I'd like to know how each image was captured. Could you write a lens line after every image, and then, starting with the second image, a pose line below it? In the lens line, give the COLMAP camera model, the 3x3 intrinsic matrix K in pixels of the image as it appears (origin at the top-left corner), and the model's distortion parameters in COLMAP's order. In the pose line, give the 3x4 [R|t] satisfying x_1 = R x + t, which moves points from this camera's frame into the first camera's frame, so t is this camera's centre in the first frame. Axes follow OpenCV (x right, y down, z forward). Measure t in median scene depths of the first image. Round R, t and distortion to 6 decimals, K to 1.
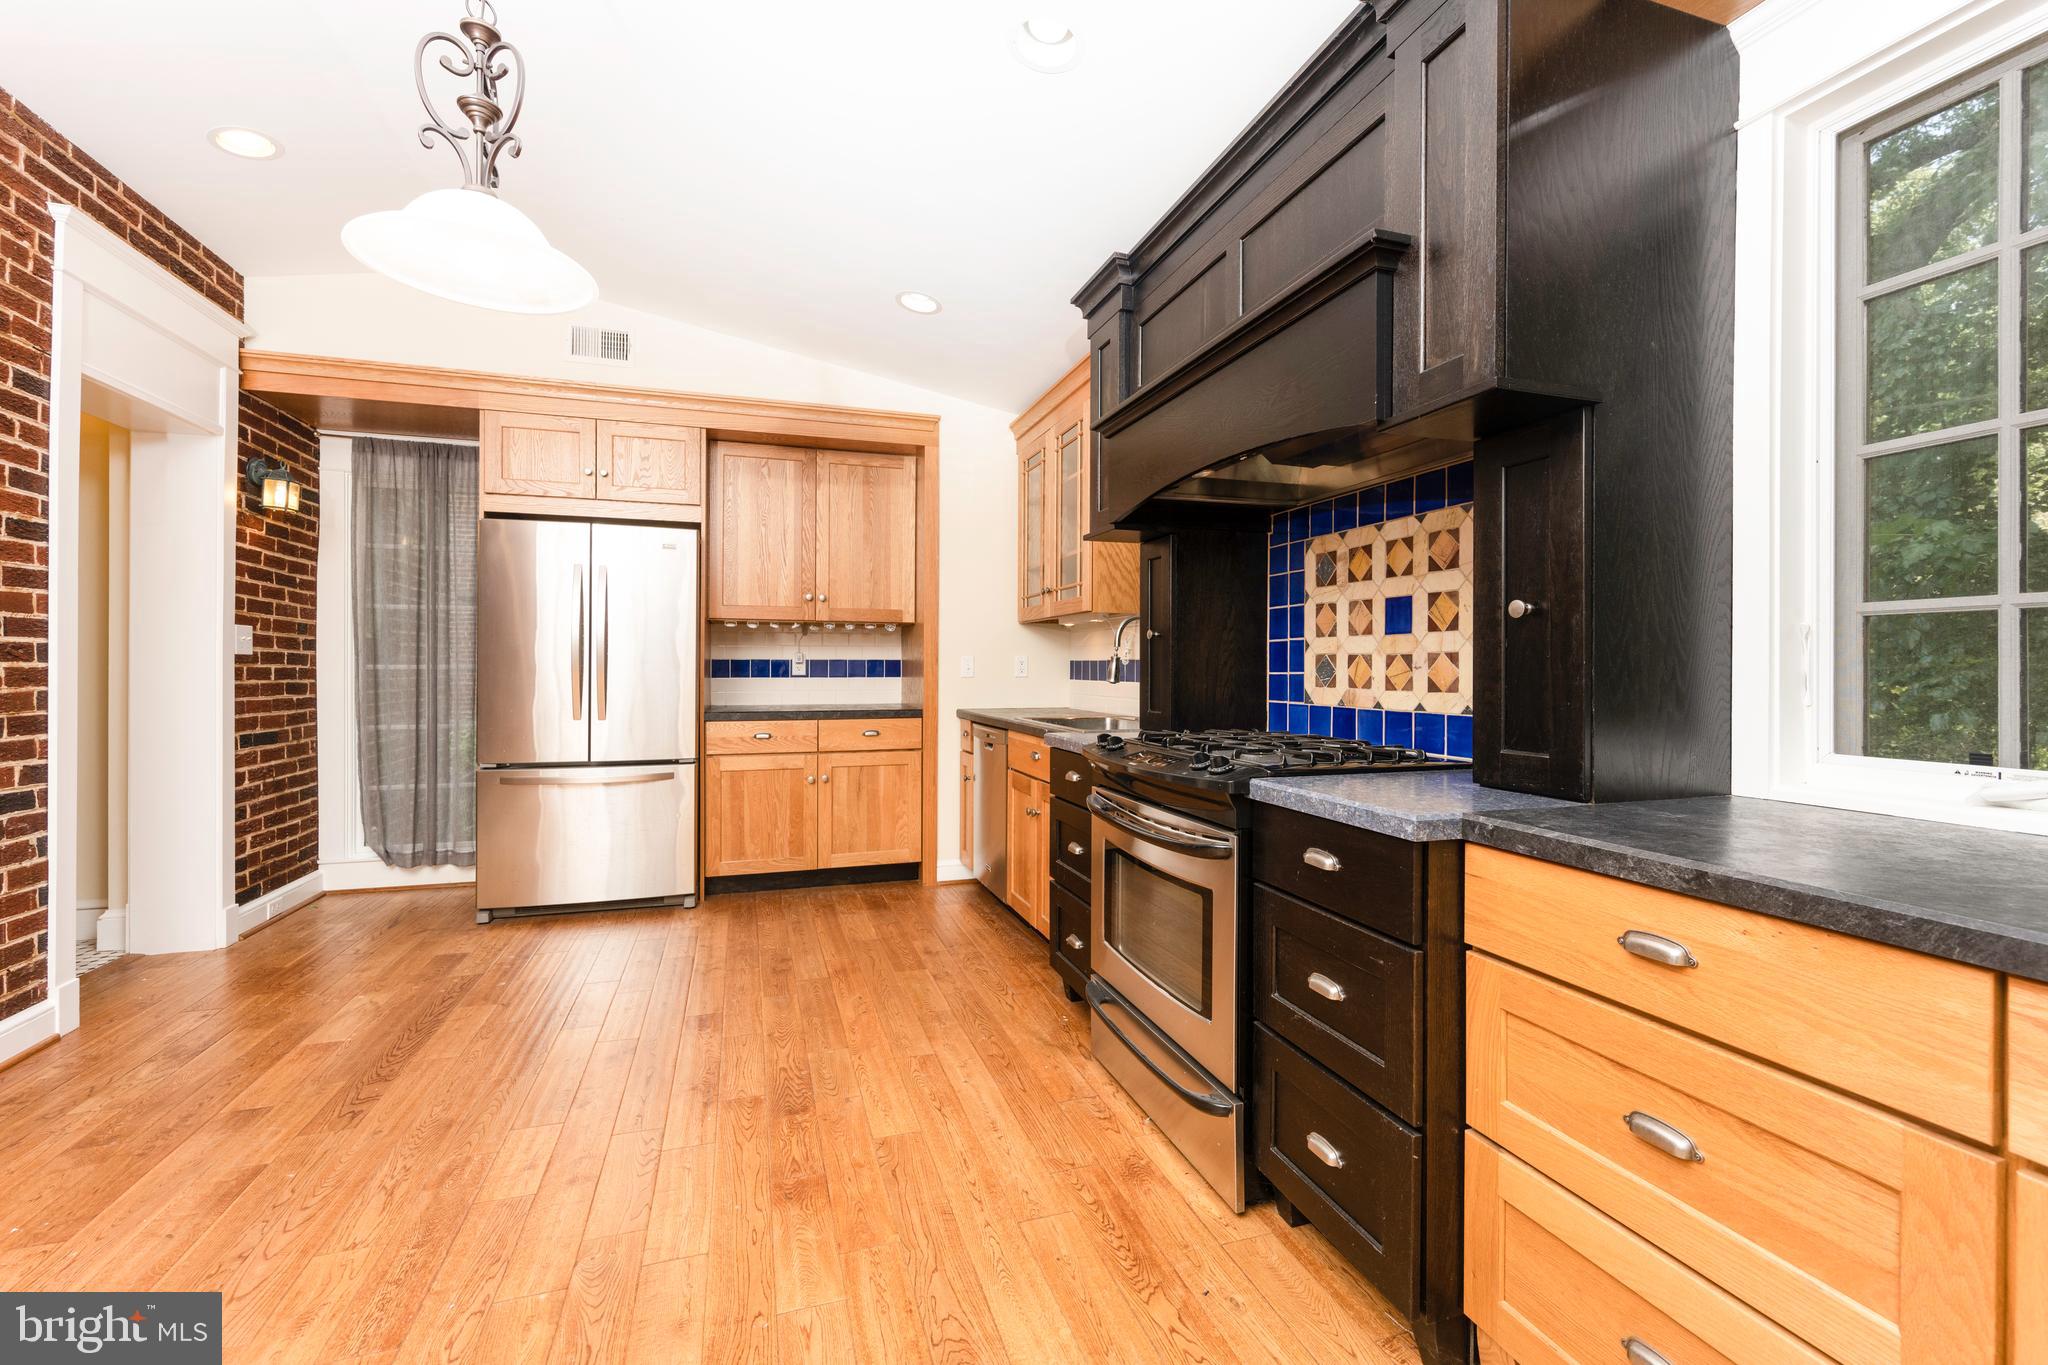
lens RADIAL K [[850.4, 0, 1019.8], [0, 850.4, 668.2], [0, 0, 1]] dist [-0.001777, 0.000197]
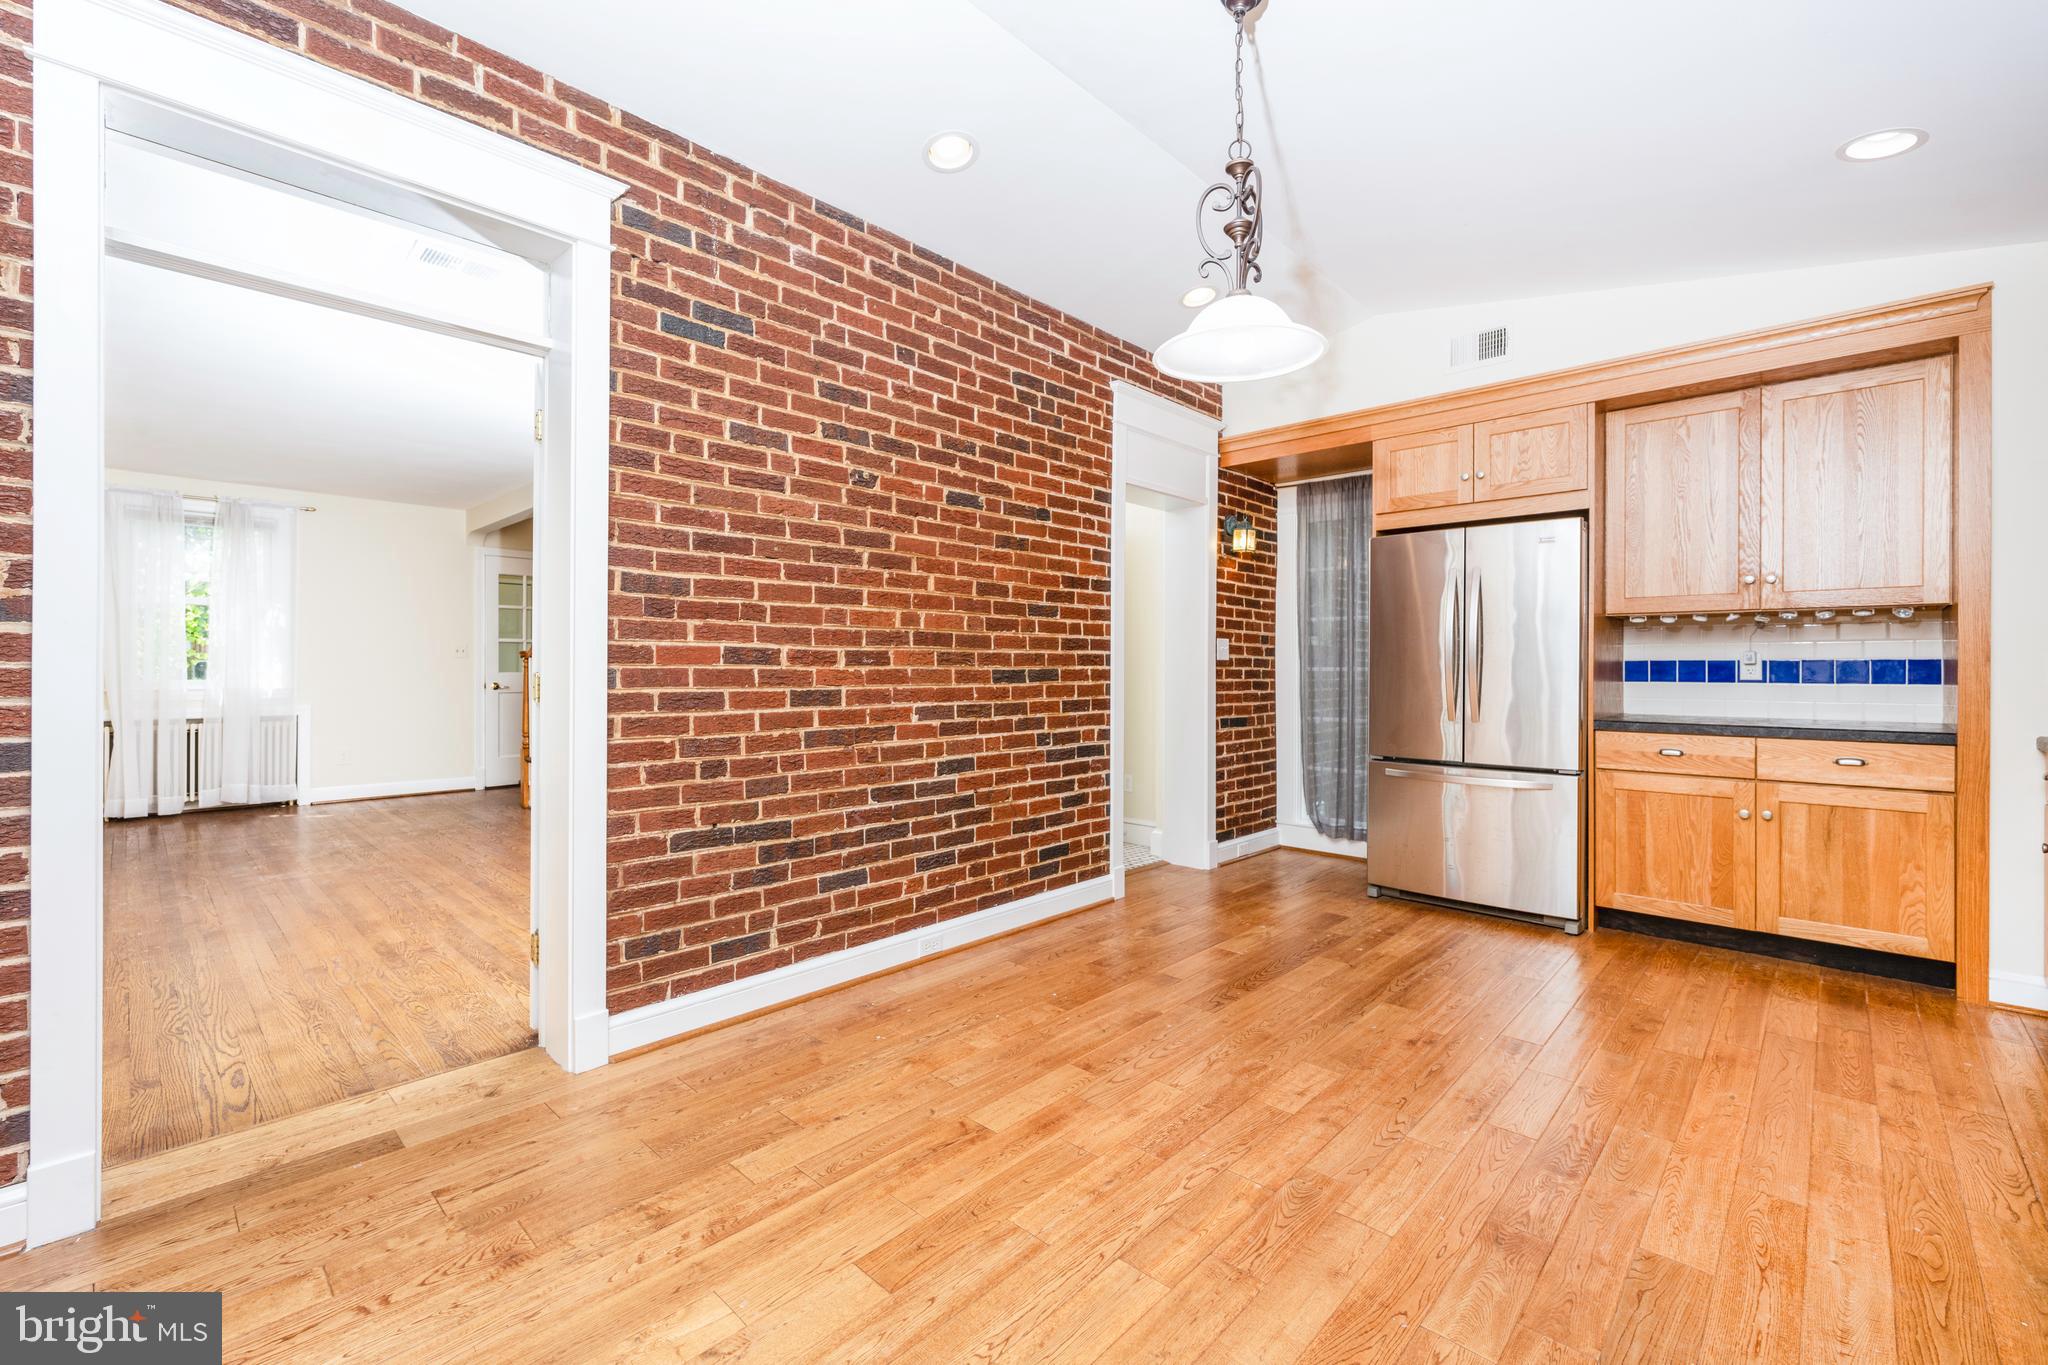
lens RADIAL K [[862.2, 0, 1023.6], [0, 862.2, 666.1], [0, 0, 1]] dist [-0.001970, -0.000257]
pose [[0.479922, -0.002721, -0.877307, 0.156115], [-0.002269, 0.999988, -0.004343, 0.000464], [0.877308, 0.004075, 0.479910, 0.047758]]
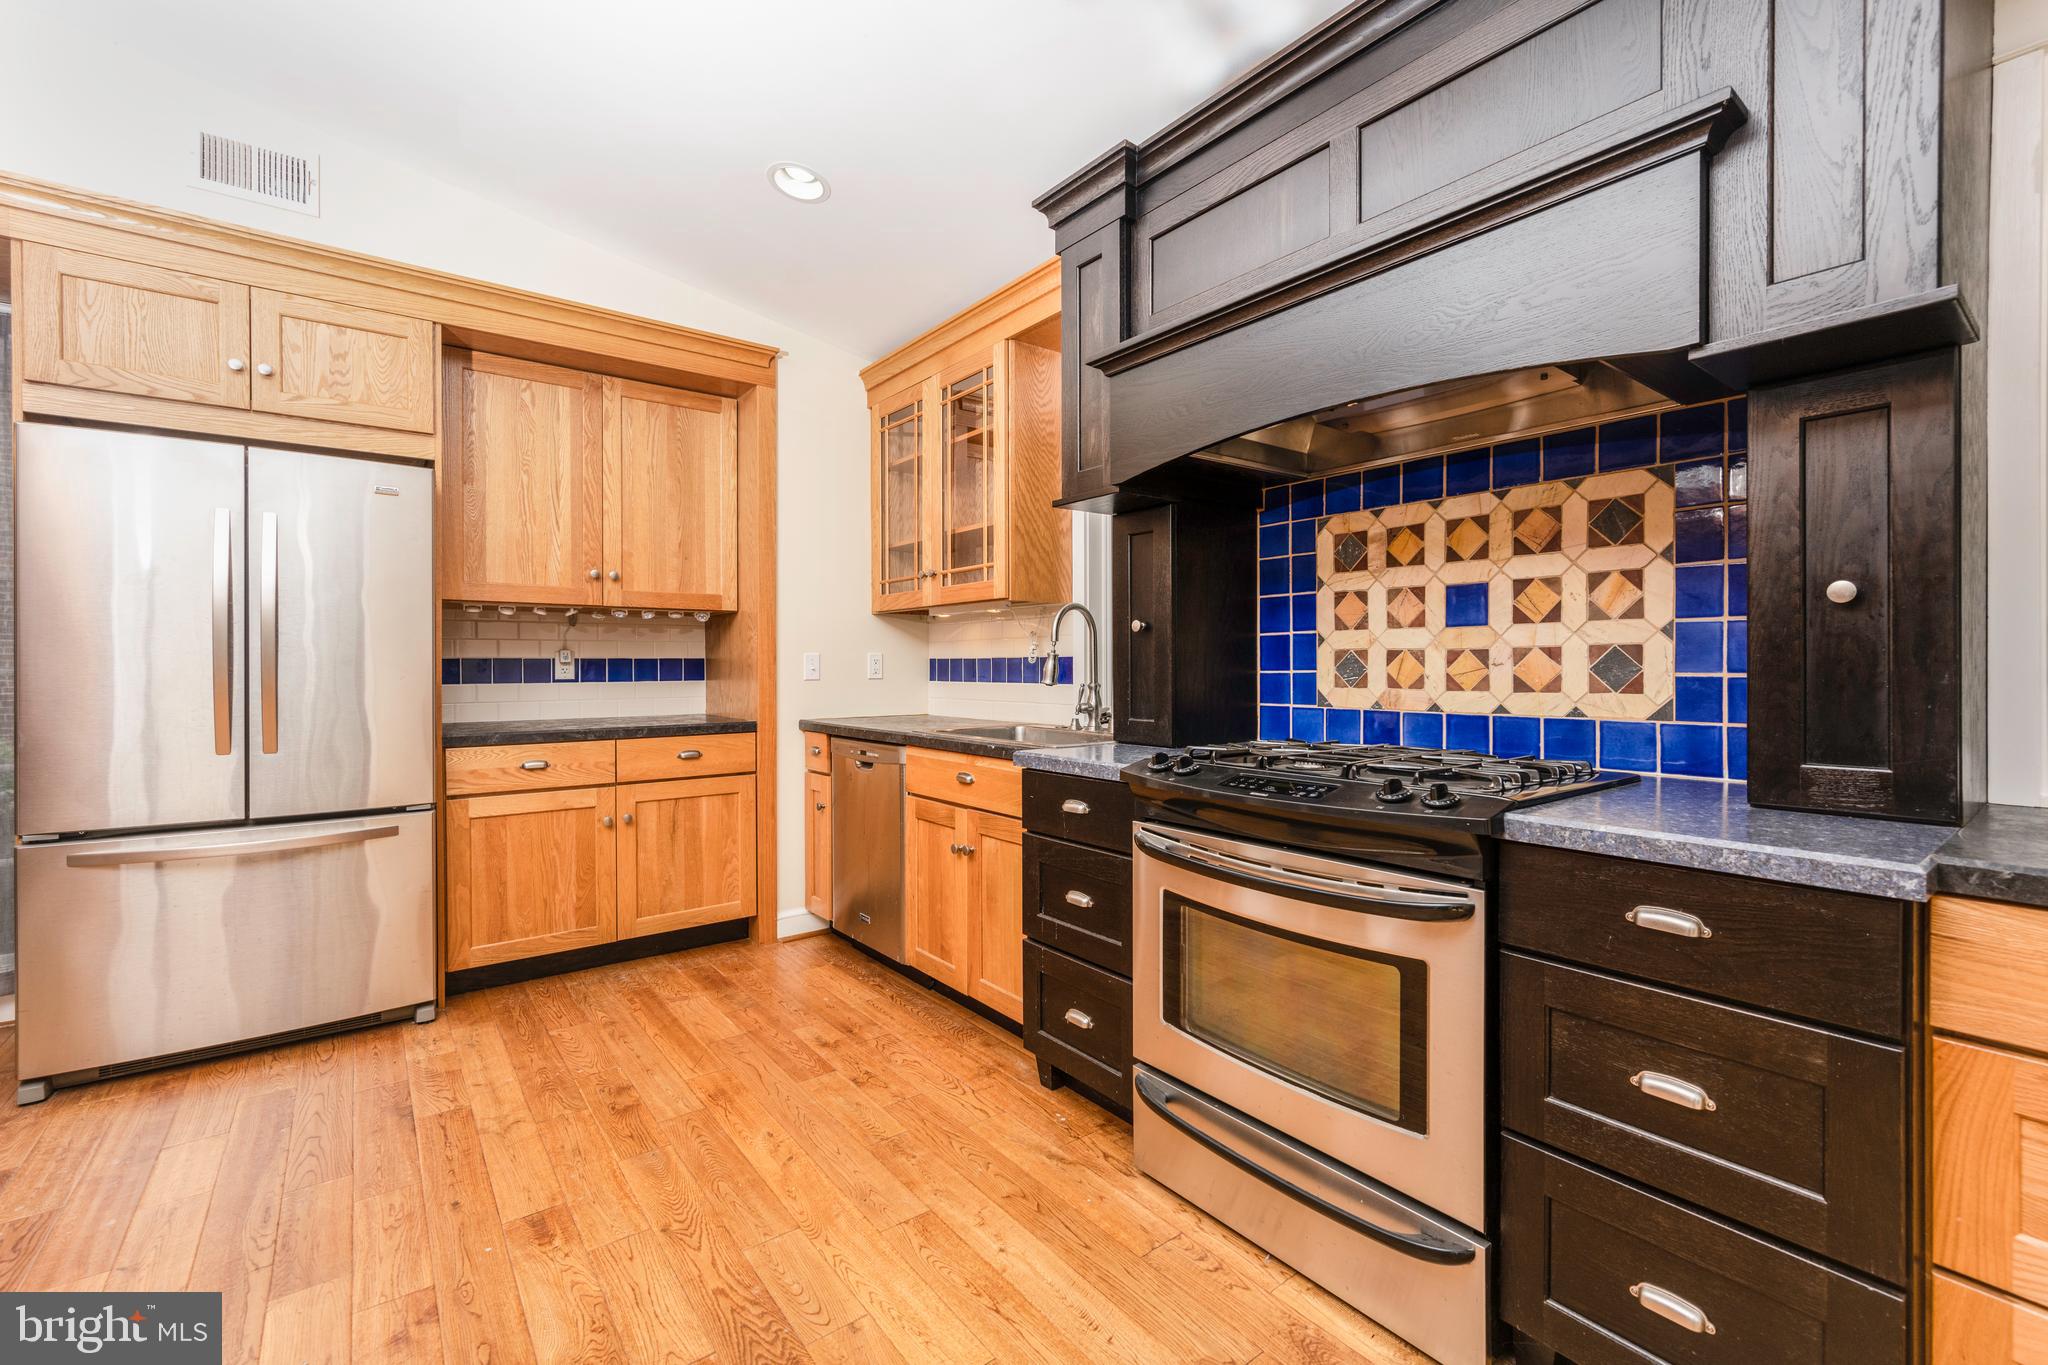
lens RADIAL K [[866.8, 0, 1023.9], [0, 866.8, 669.2], [0, 0, 1]] dist [-0.000257, 0.000190]
pose [[0.941804, -0.007417, 0.336081, -0.187925], [0.006481, 0.999971, 0.003908, -0.001500], [-0.336100, -0.001503, 0.941825, 0.204585]]
